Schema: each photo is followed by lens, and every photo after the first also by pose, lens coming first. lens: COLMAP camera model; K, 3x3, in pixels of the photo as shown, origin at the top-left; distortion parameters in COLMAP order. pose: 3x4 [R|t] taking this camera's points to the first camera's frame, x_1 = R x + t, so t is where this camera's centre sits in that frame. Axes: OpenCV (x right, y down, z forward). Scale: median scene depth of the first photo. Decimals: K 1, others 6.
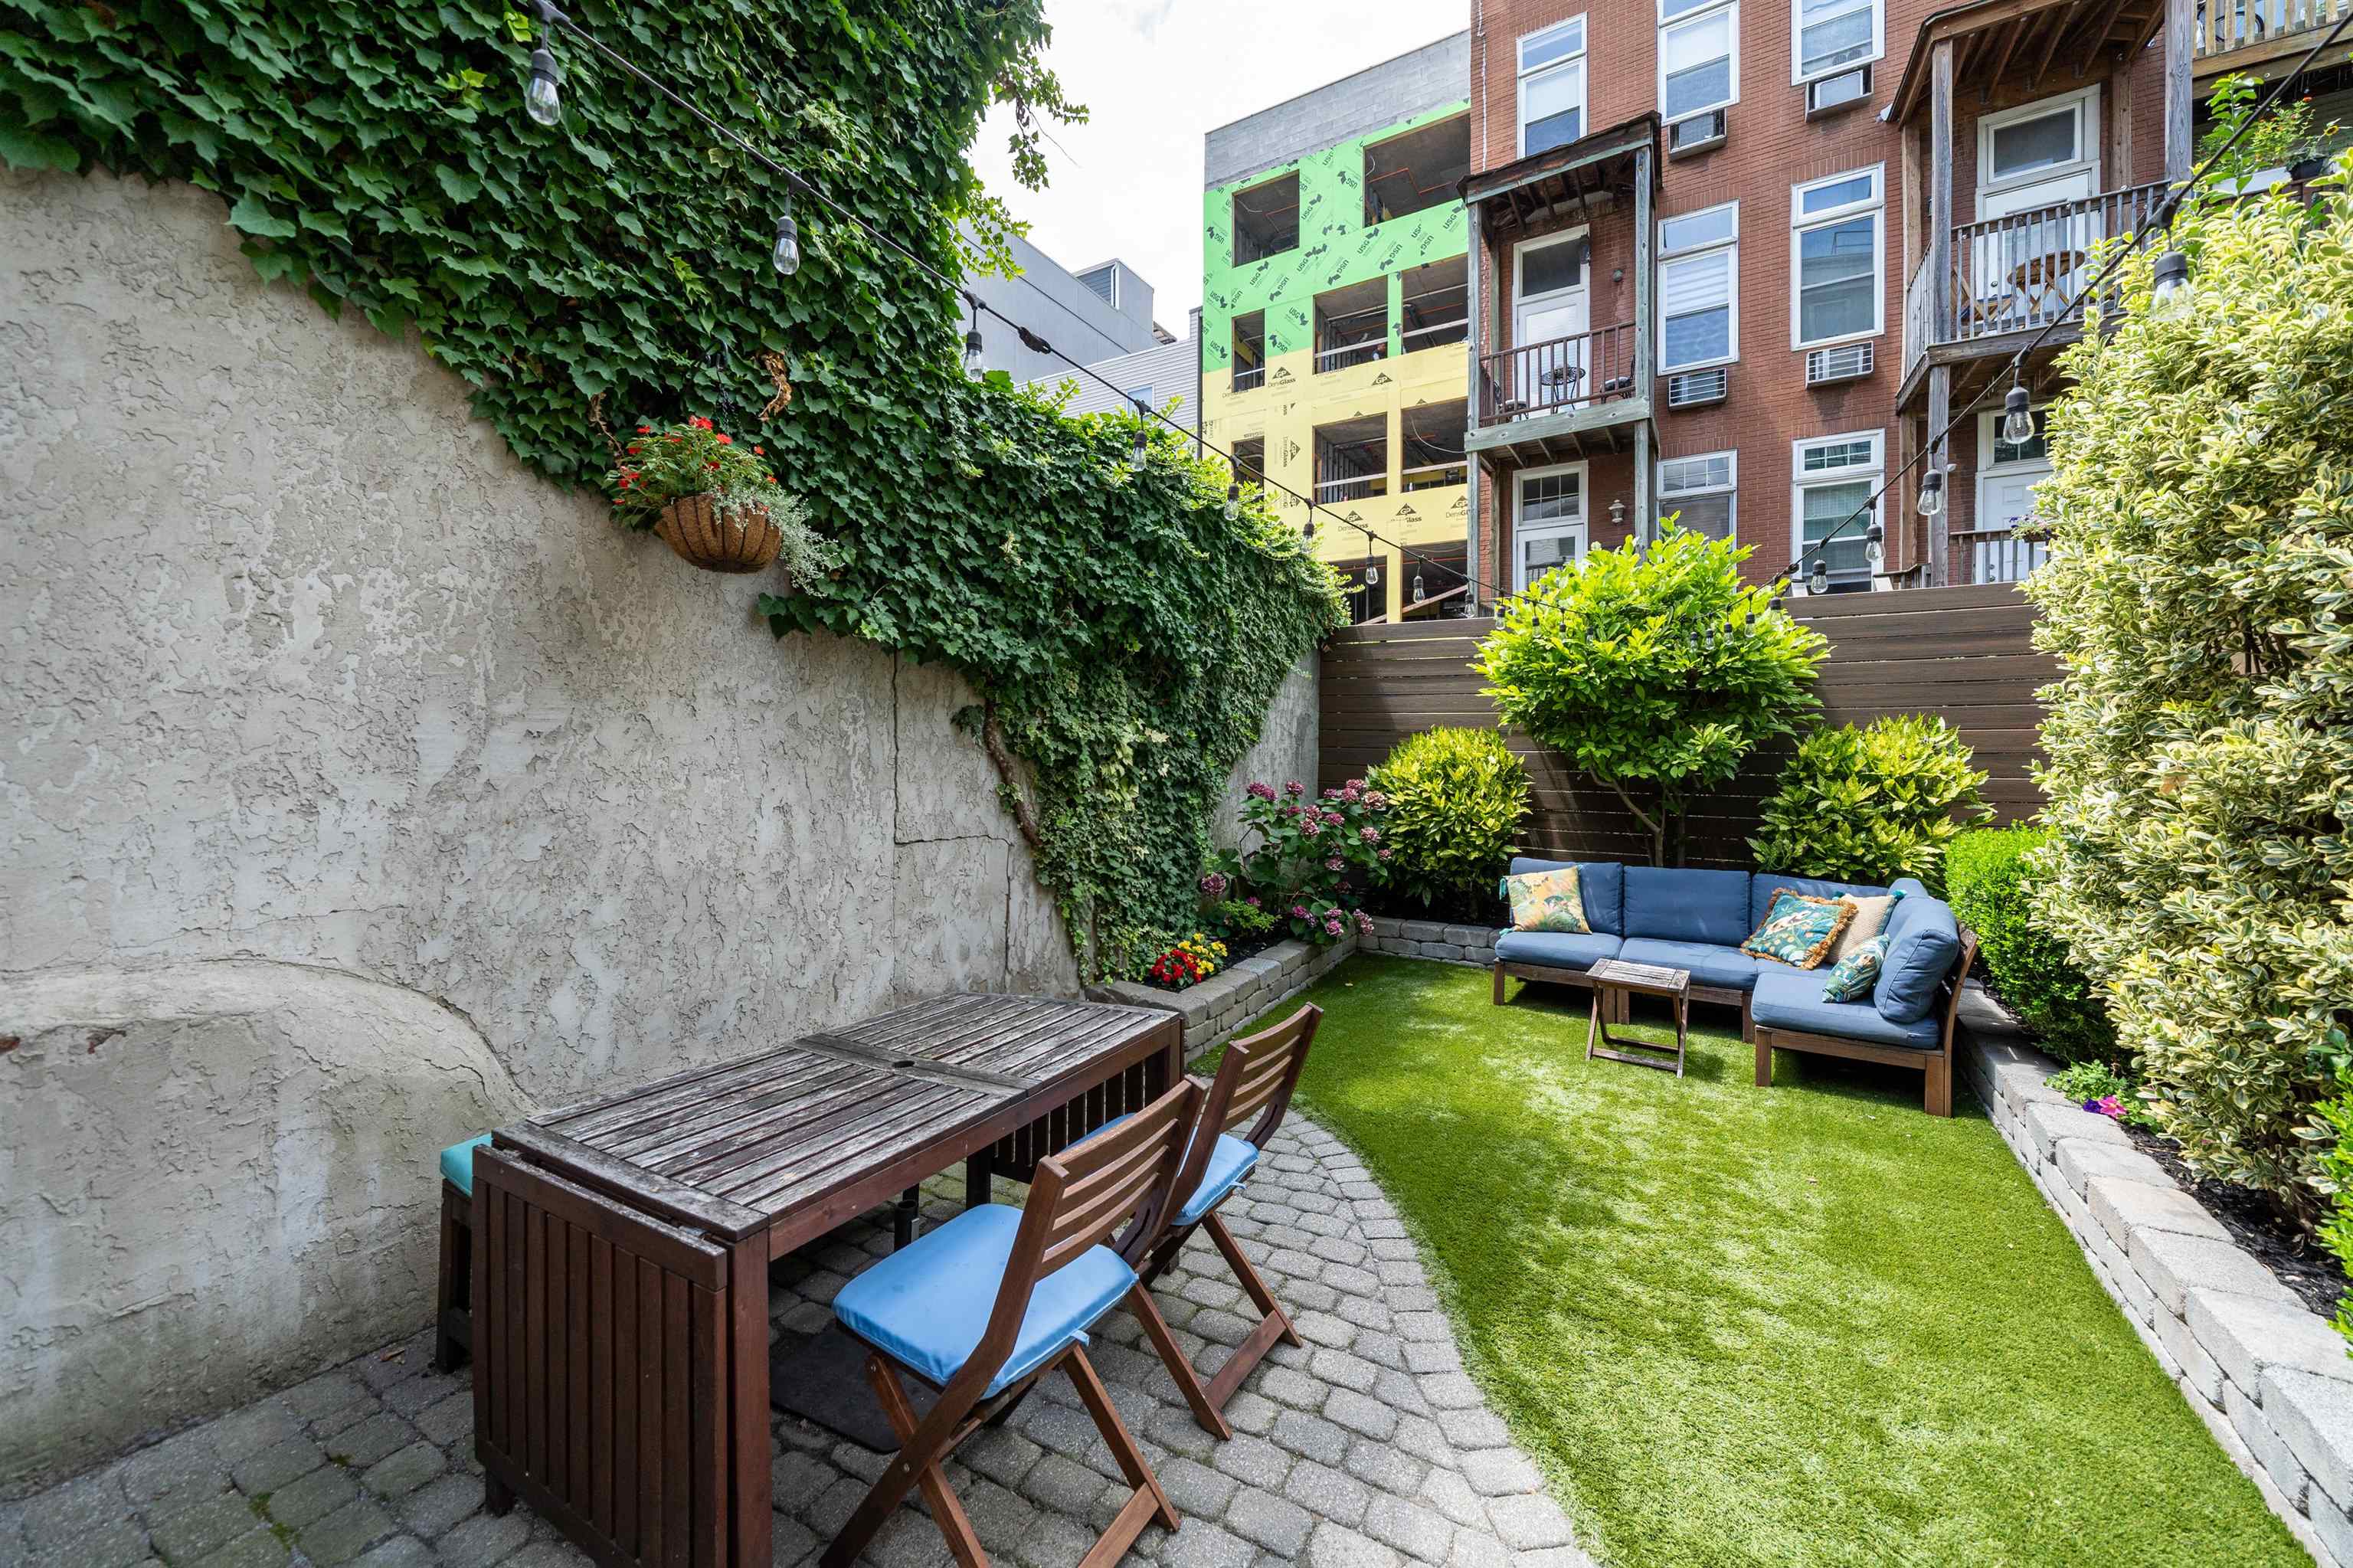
lens RADIAL K [[854.5, 0, 1185.3], [0, 854.5, 764.7], [0, 0, 1]] dist [-0.007091, -0.000310]
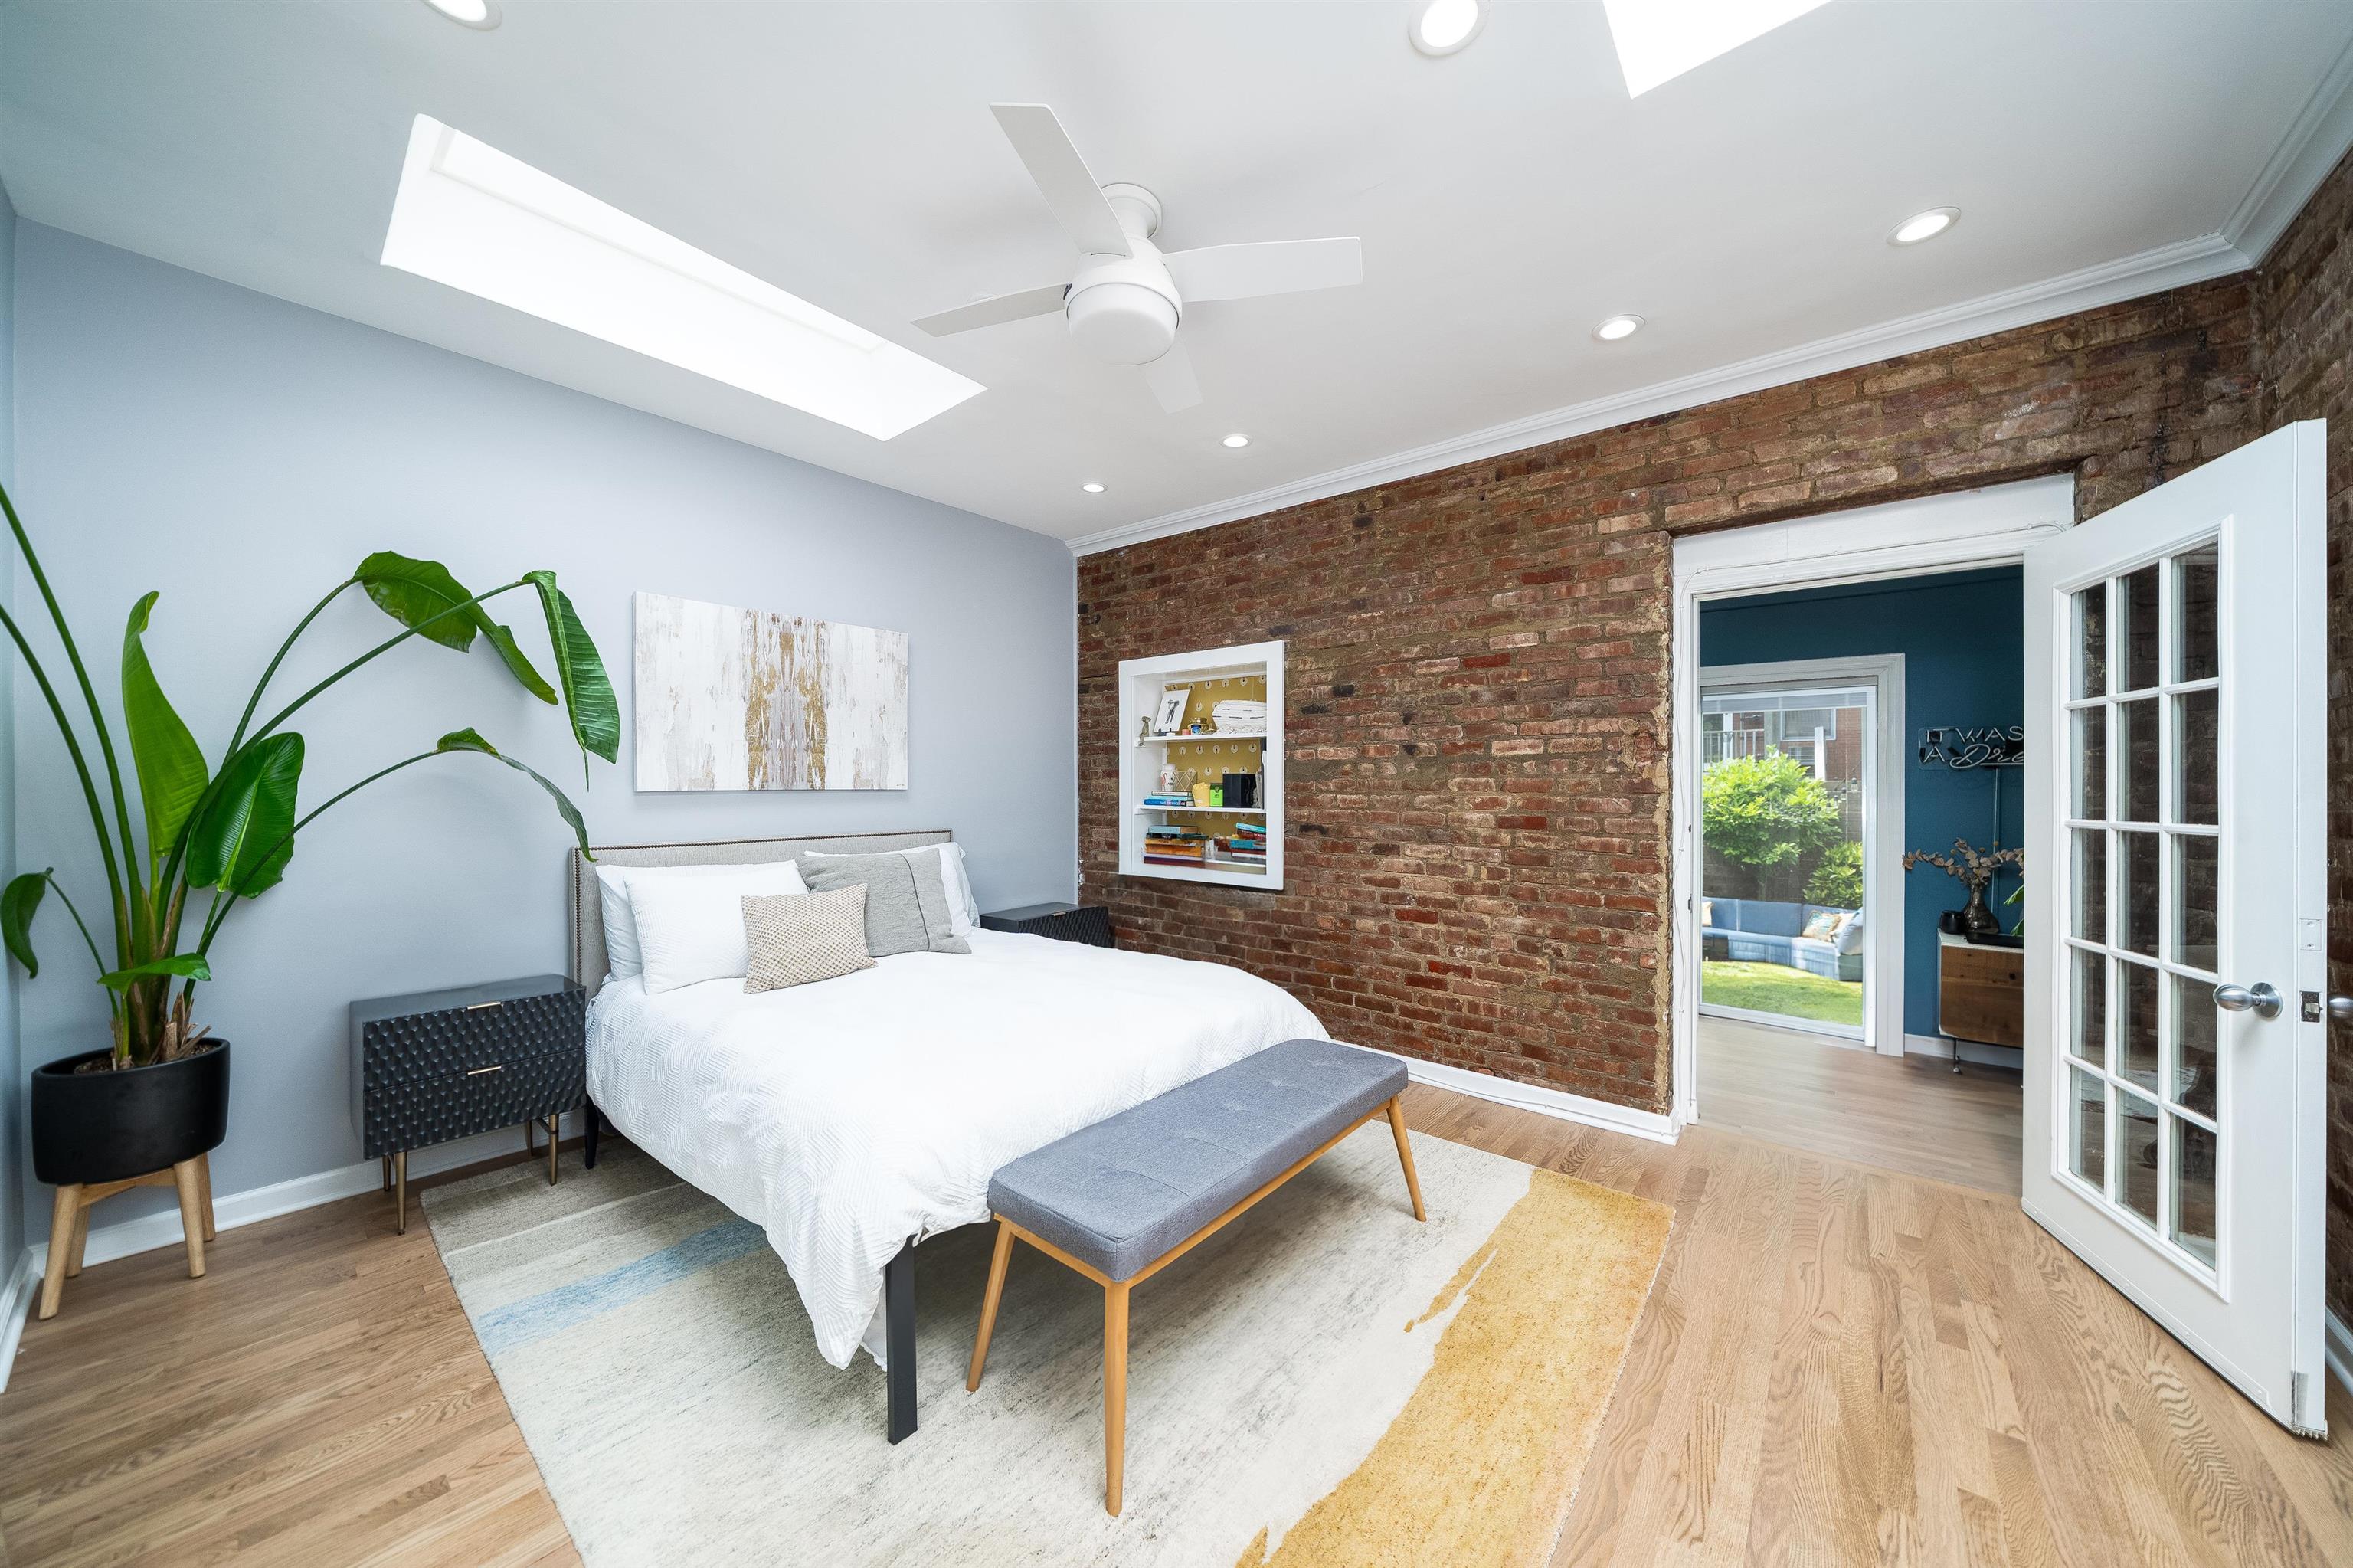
lens RADIAL K [[814.1, 0, 1178.6], [0, 814.1, 790.7], [0, 0, 1]] dist [-0.008243, 0.000405]
pose [[0.985833, -0.000602, -0.167727, -0.679275], [-0.000376, 0.999983, -0.005800, -0.174691], [0.167727, 0.005781, 0.985816, -1.523670]]
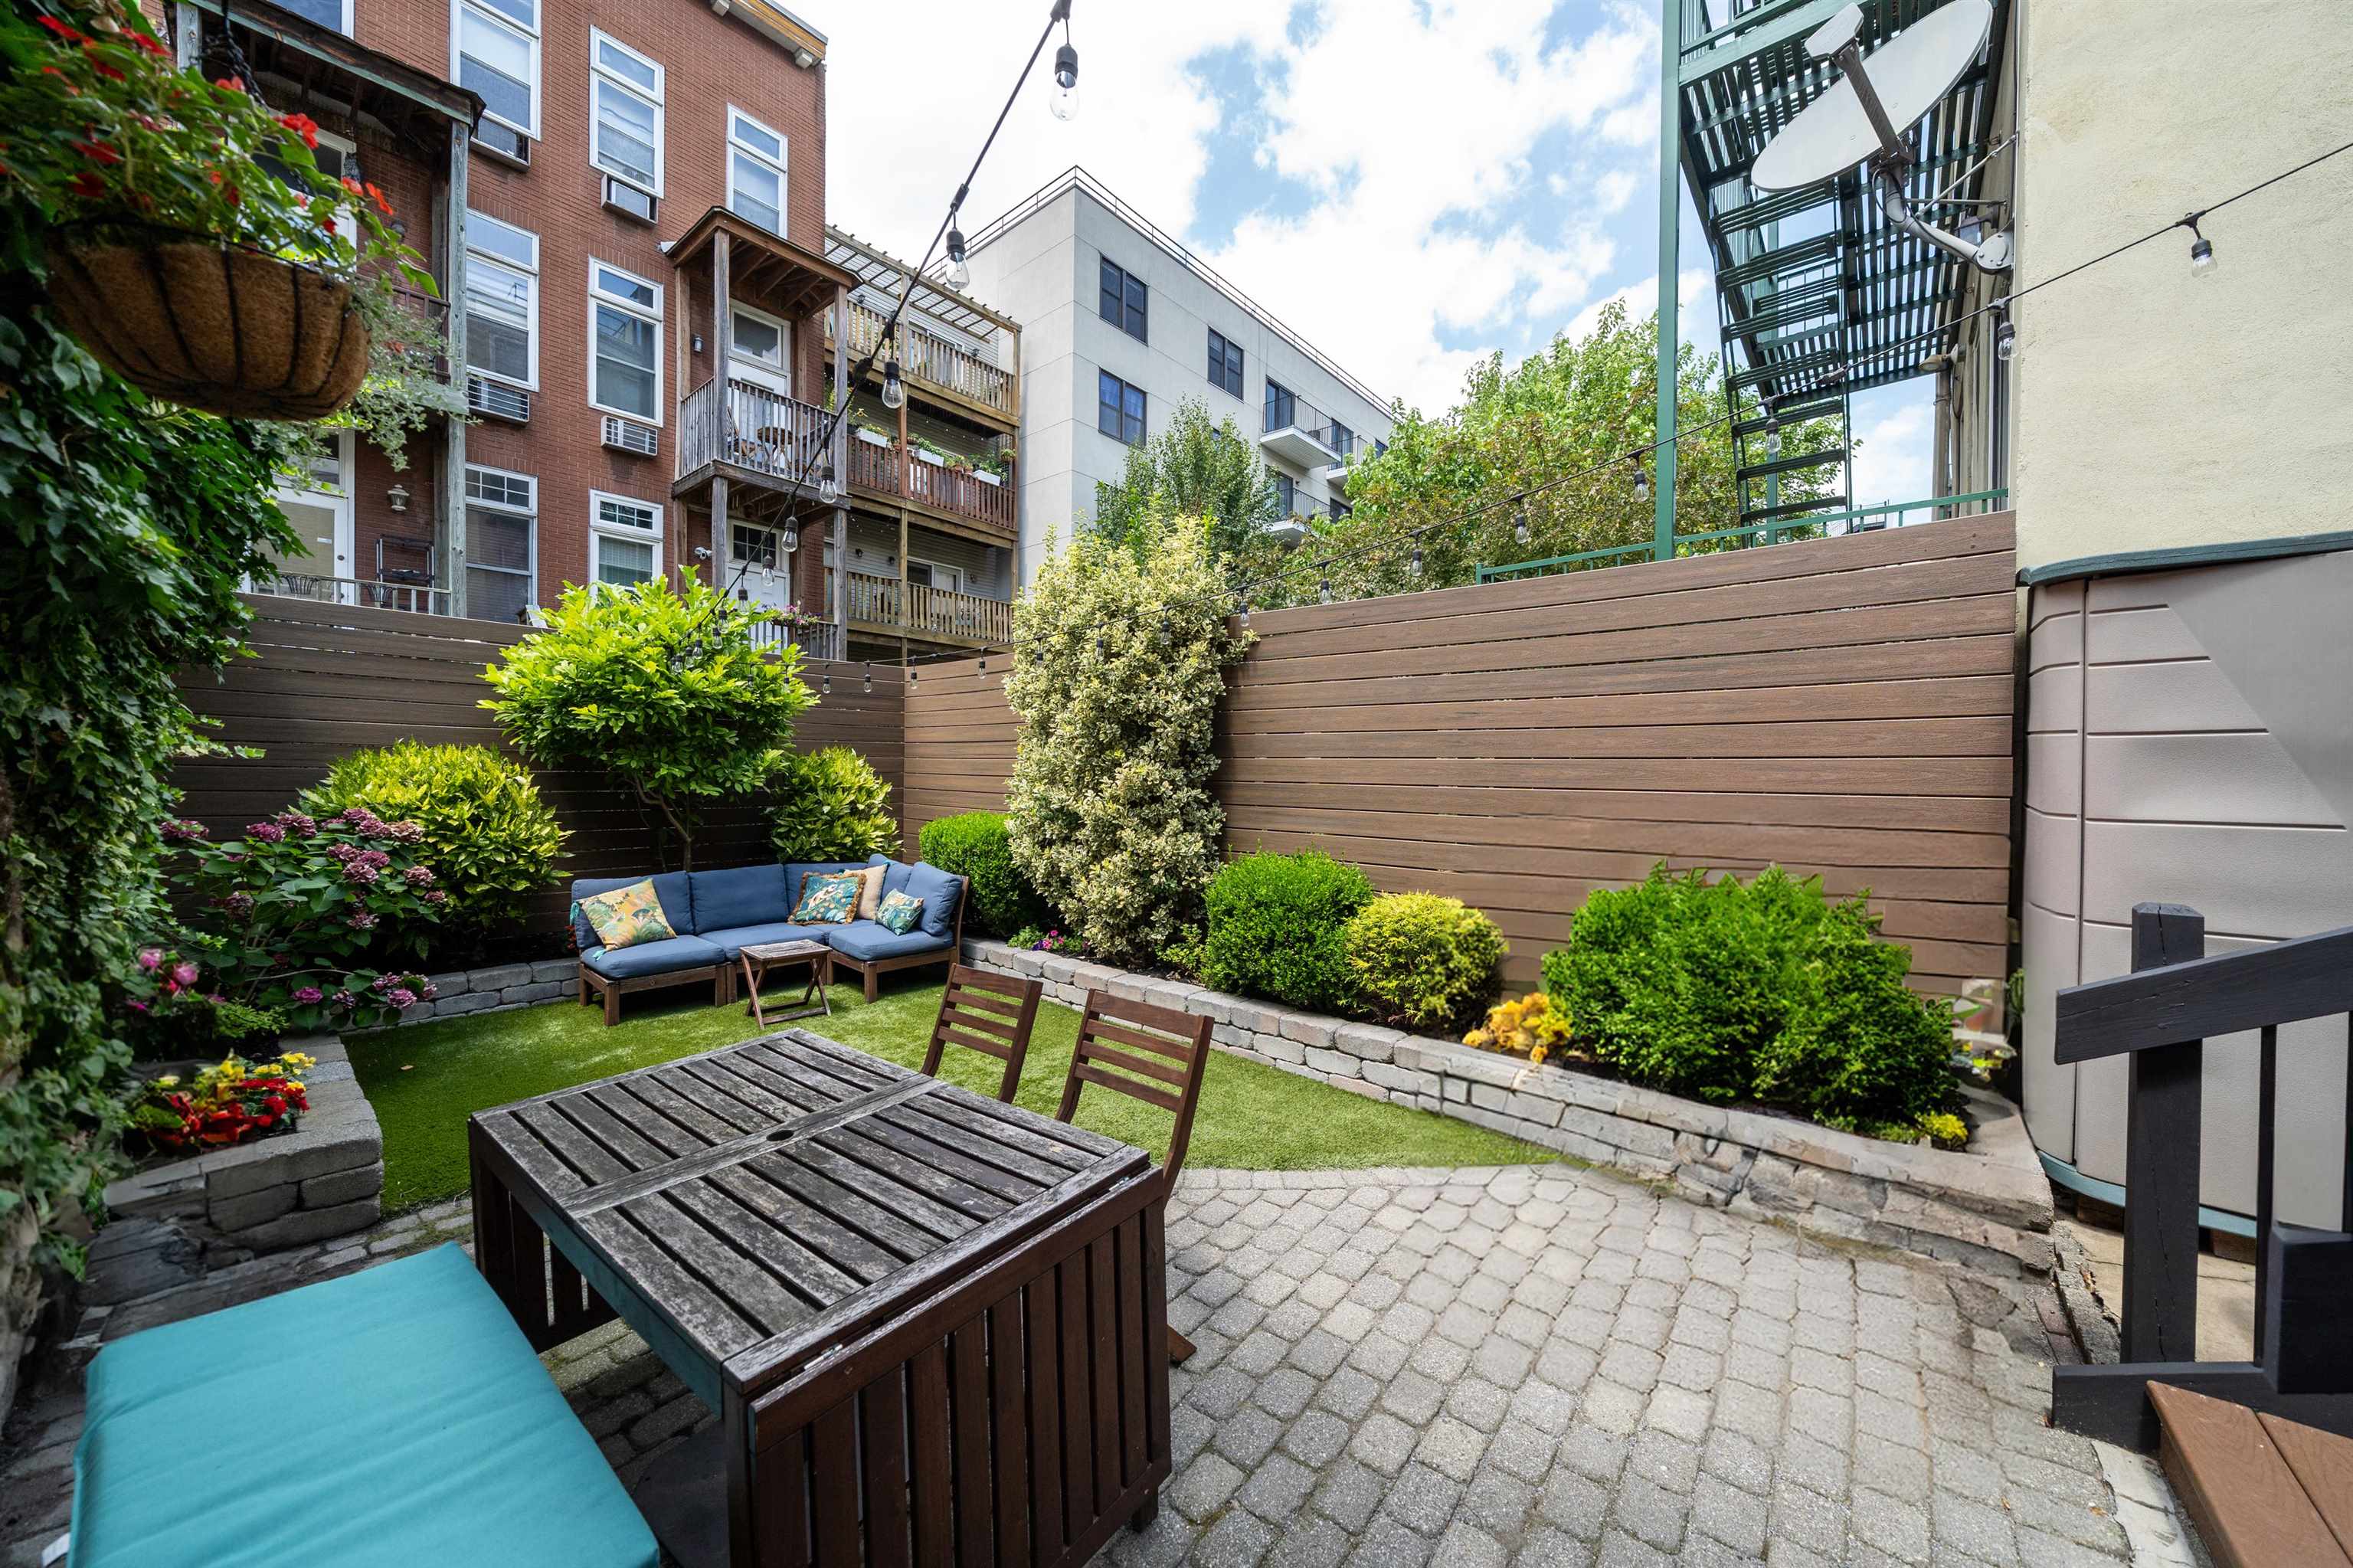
lens RADIAL K [[814.1, 0, 1159.7], [0, 814.1, 793.1], [0, 0, 1]] dist [-0.008243, 0.000405]
pose [[0.187988, -0.025865, 0.981831, -0.431620], [0.013424, 0.999627, 0.023763, -0.004220], [-0.982080, 0.008713, 0.188265, 0.189790]]
